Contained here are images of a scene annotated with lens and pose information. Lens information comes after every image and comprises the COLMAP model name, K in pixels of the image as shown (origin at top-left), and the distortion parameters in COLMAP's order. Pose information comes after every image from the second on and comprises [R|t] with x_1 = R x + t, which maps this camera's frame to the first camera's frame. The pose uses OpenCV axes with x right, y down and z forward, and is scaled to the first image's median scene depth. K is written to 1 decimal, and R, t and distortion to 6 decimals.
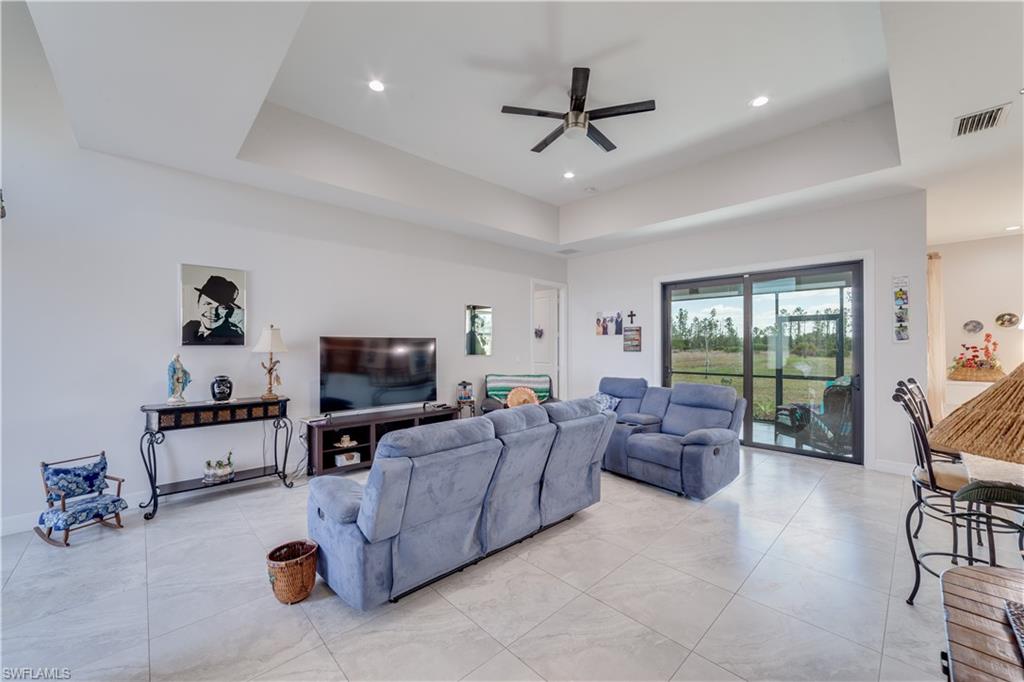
lens RADIAL K [[397.2, 0, 507.8], [0, 397.2, 342.6], [0, 0, 1]] dist [-0.020827, 0.008004]
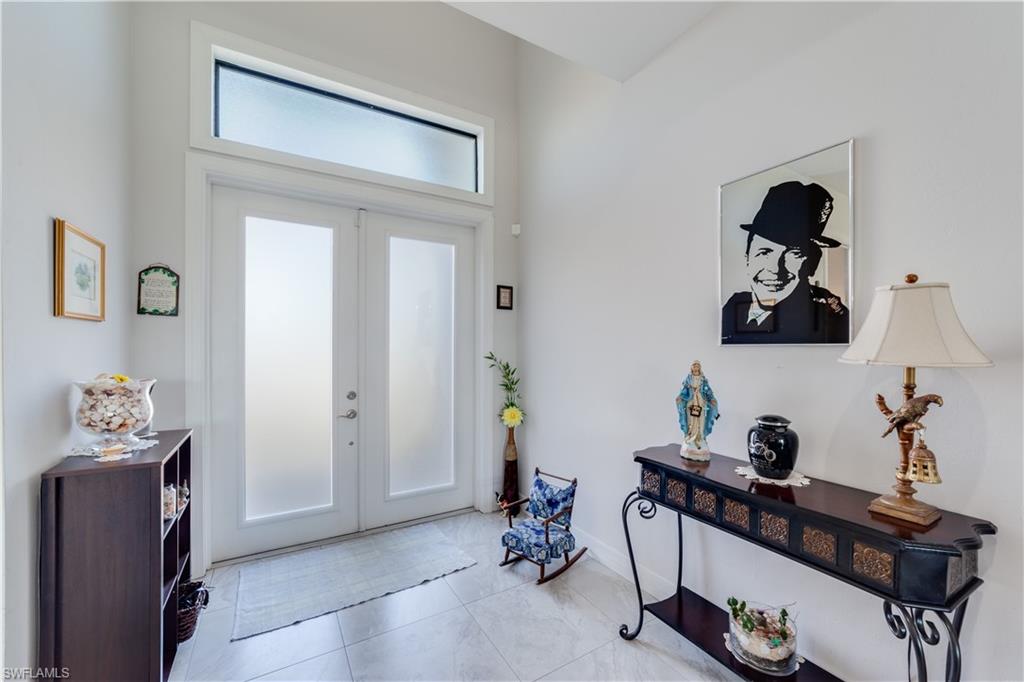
lens RADIAL K [[401.7, 0, 509.6], [0, 401.7, 347.9], [0, 0, 1]] dist [-0.008941, 0.000316]
pose [[-0.222082, 0.002193, -0.975026, -0.219453], [0.003565, 0.999993, 0.001437, 0.009158], [0.975022, -0.003157, -0.222088, 0.727545]]
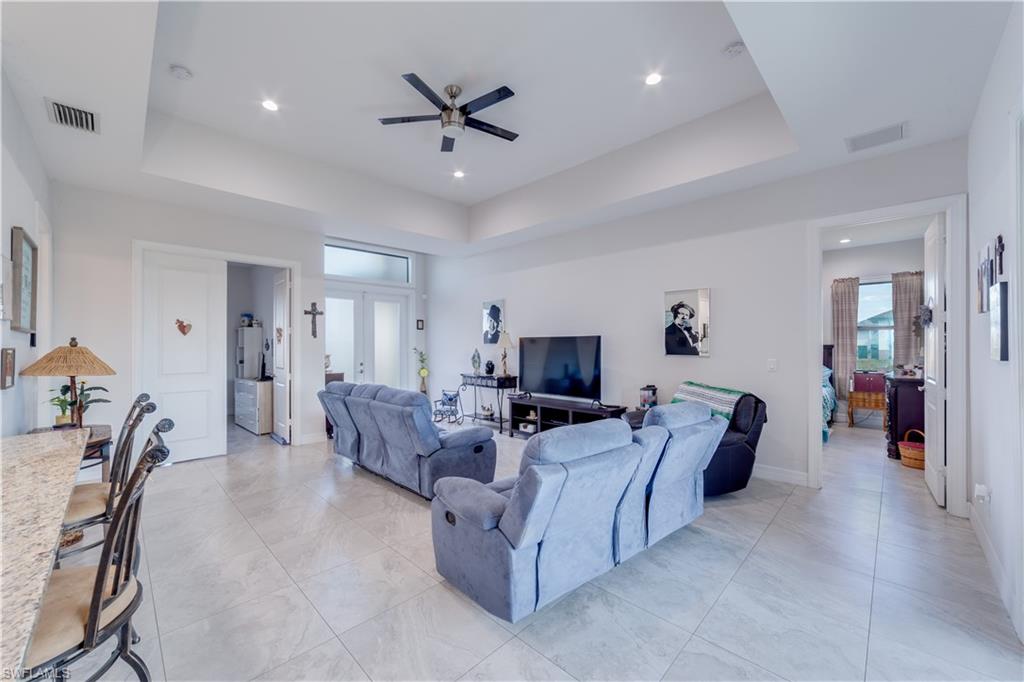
lens RADIAL K [[397.2, 0, 507.8], [0, 397.2, 342.6], [0, 0, 1]] dist [-0.020827, 0.008004]
pose [[0.028390, -0.003853, -0.999589, 0.971246], [0.011060, 0.999933, -0.003540, 0.008278], [0.999536, -0.010955, 0.028431, 0.915372]]
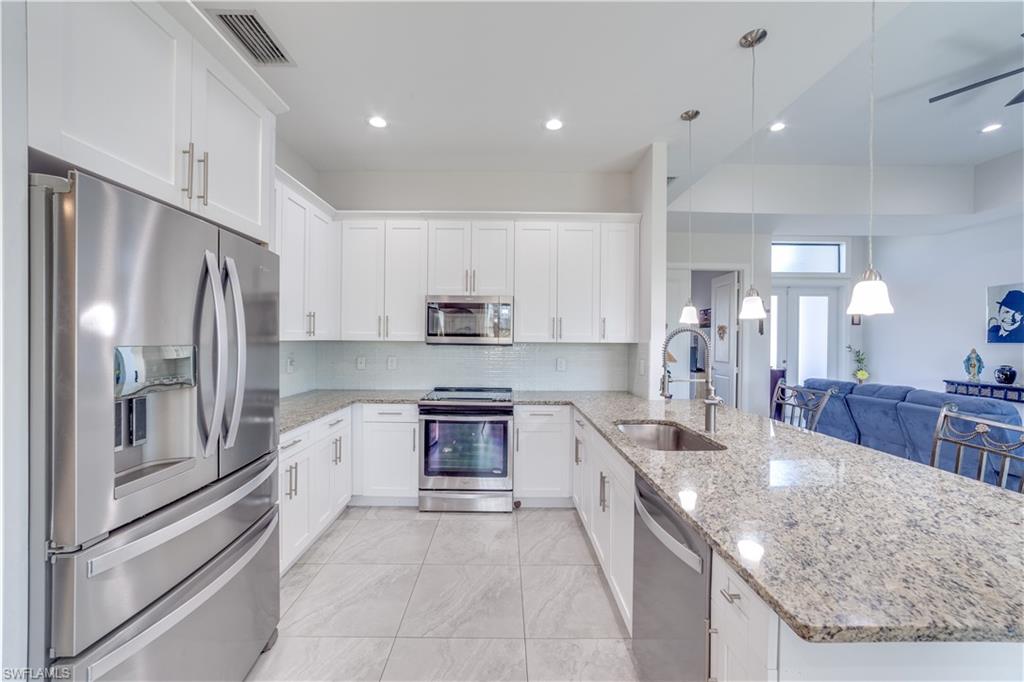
lens RADIAL K [[397.2, 0, 507.8], [0, 397.2, 342.6], [0, 0, 1]] dist [-0.020827, 0.008004]
pose [[-0.682509, 0.001698, -0.730875, 1.250238], [-0.002687, 0.999985, 0.004833, 0.003892], [0.730873, 0.005263, -0.682494, 0.594906]]
